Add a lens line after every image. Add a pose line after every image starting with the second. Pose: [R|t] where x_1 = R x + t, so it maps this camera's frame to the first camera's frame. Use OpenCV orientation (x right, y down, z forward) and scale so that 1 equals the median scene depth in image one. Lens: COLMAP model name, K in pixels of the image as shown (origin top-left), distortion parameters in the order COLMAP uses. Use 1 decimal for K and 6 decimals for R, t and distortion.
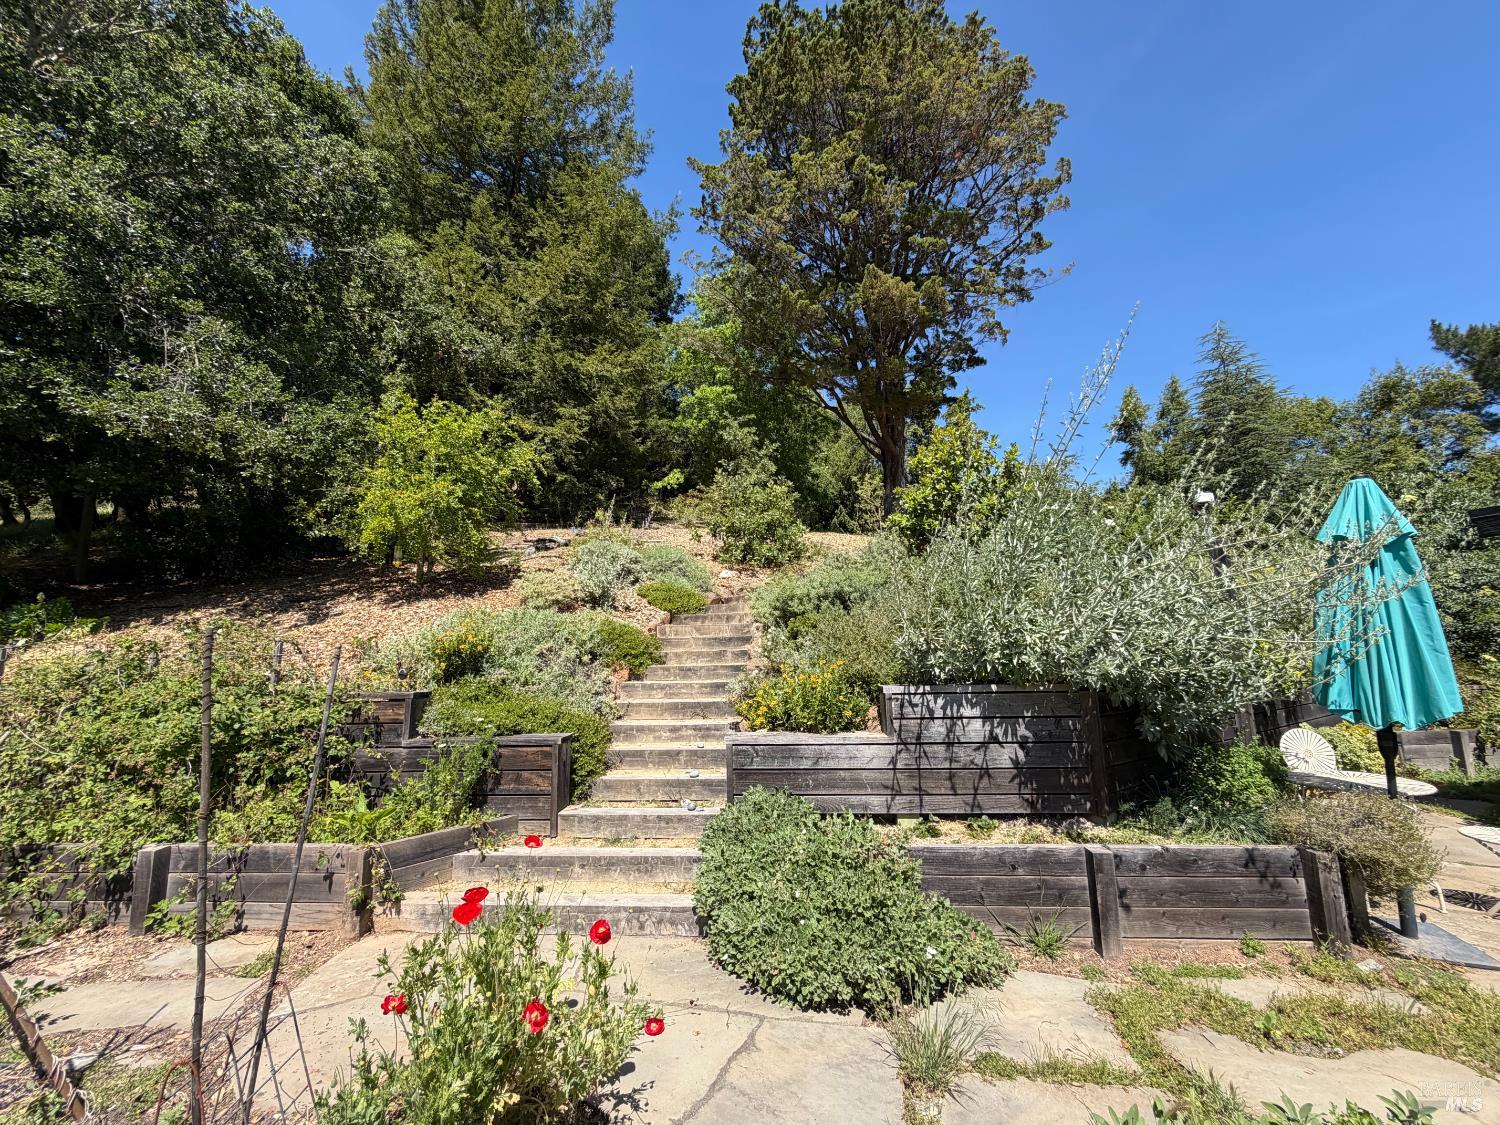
lens RADIAL K [[601.3, 0, 744.9], [0, 601.3, 562.0], [0, 0, 1]] dist [0.007506, -0.000342]
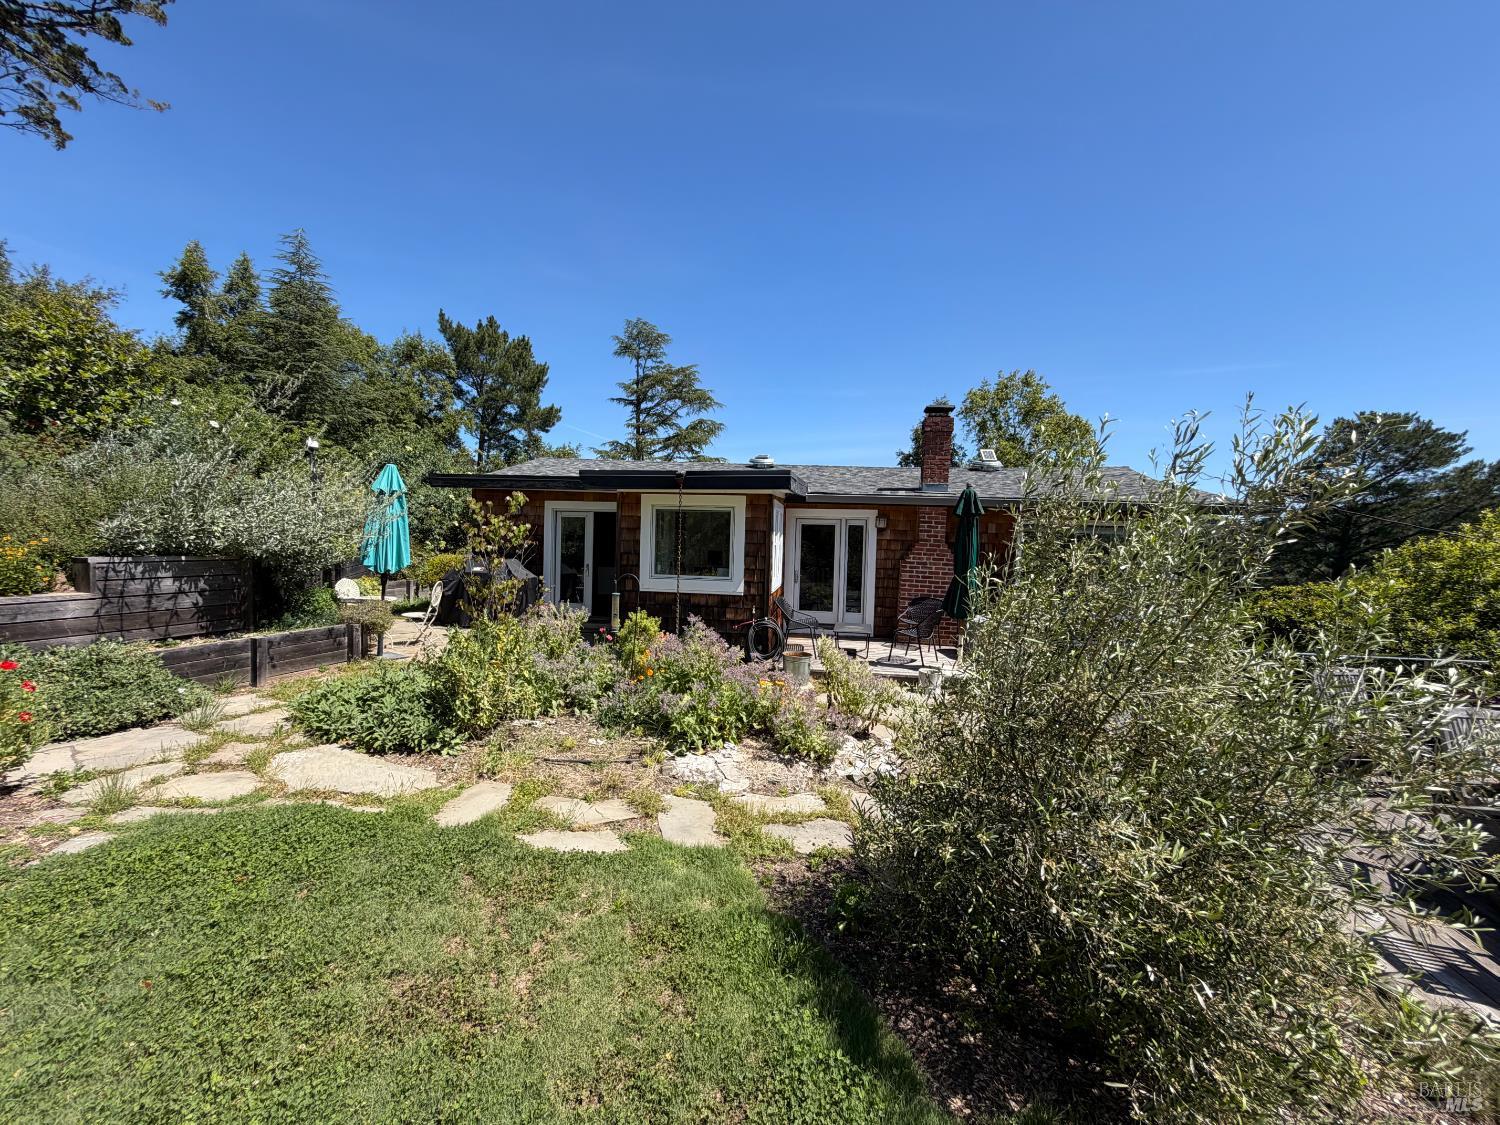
lens RADIAL K [[601.3, 0, 744.9], [0, 601.3, 562.0], [0, 0, 1]] dist [0.007506, -0.000342]
pose [[0.217167, -0.013381, 0.976043, -0.745969], [-0.176483, 0.982890, 0.052741, -0.110581], [-0.960048, -0.183708, 0.211090, -0.669928]]
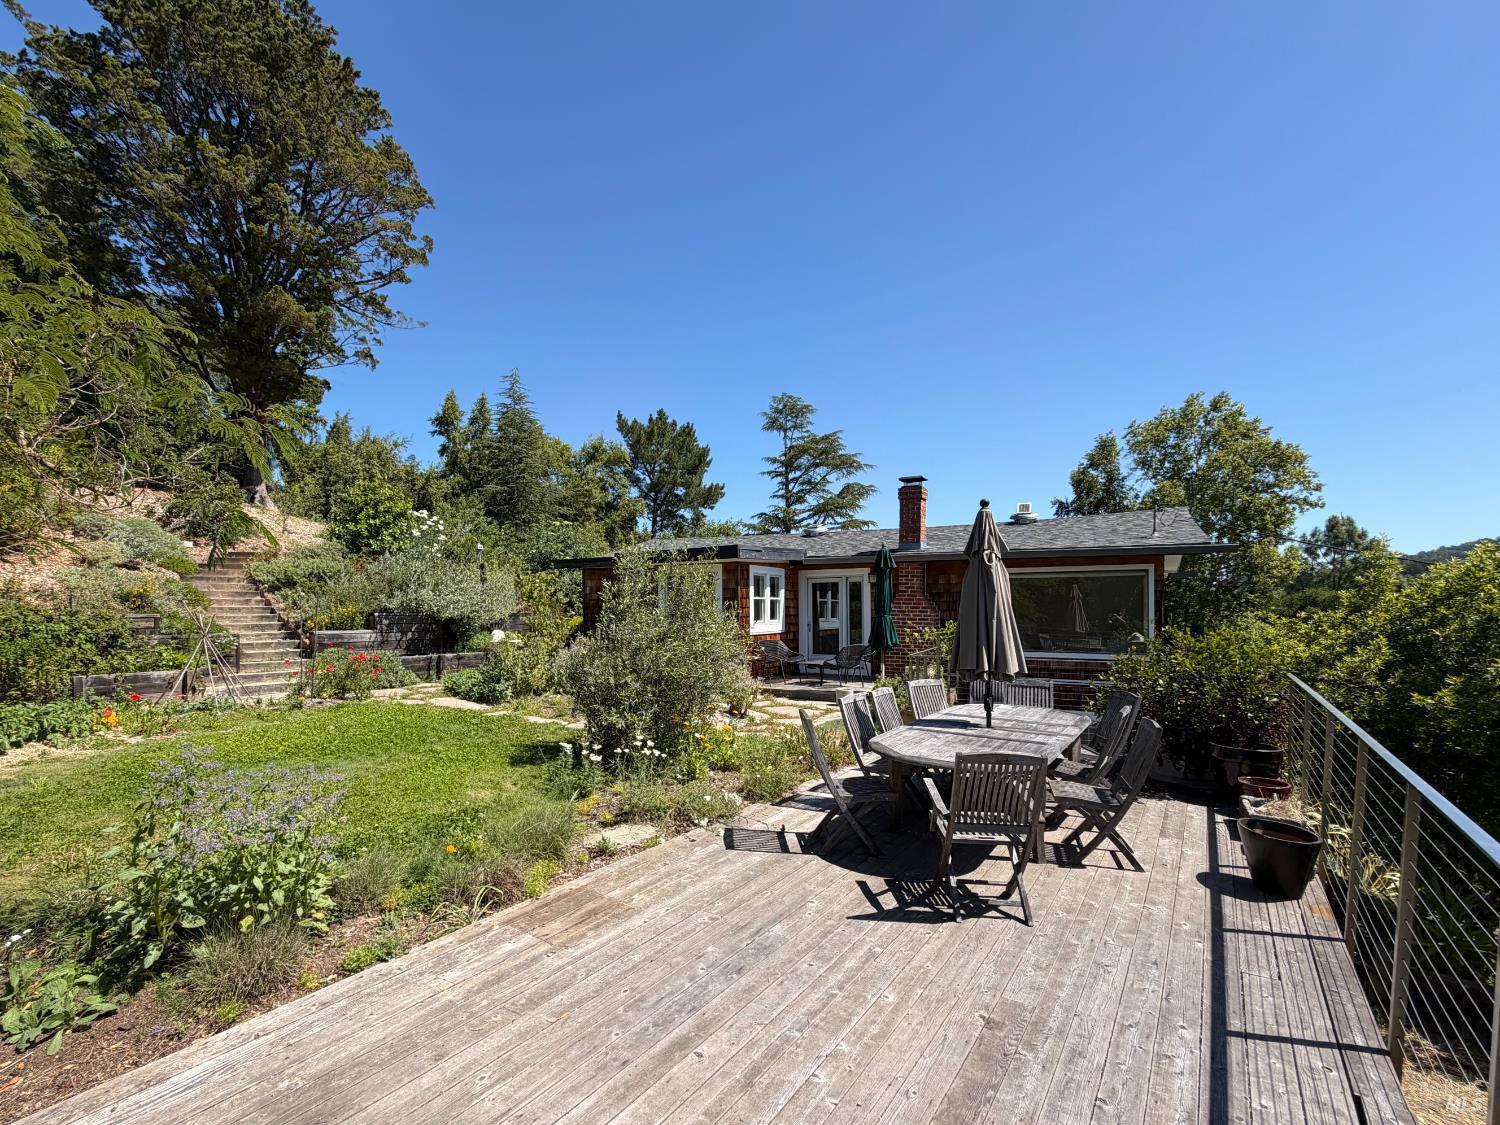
lens RADIAL K [[665.4, 0, 694.1], [0, 665.4, 612.6], [0, 0, 1]] dist [0.002607, -0.000105]
pose [[0.581058, 0.010744, 0.813791, -1.388133], [-0.128158, 0.988646, 0.078453, -0.223164], [-0.803708, -0.149879, 0.575838, -1.924969]]
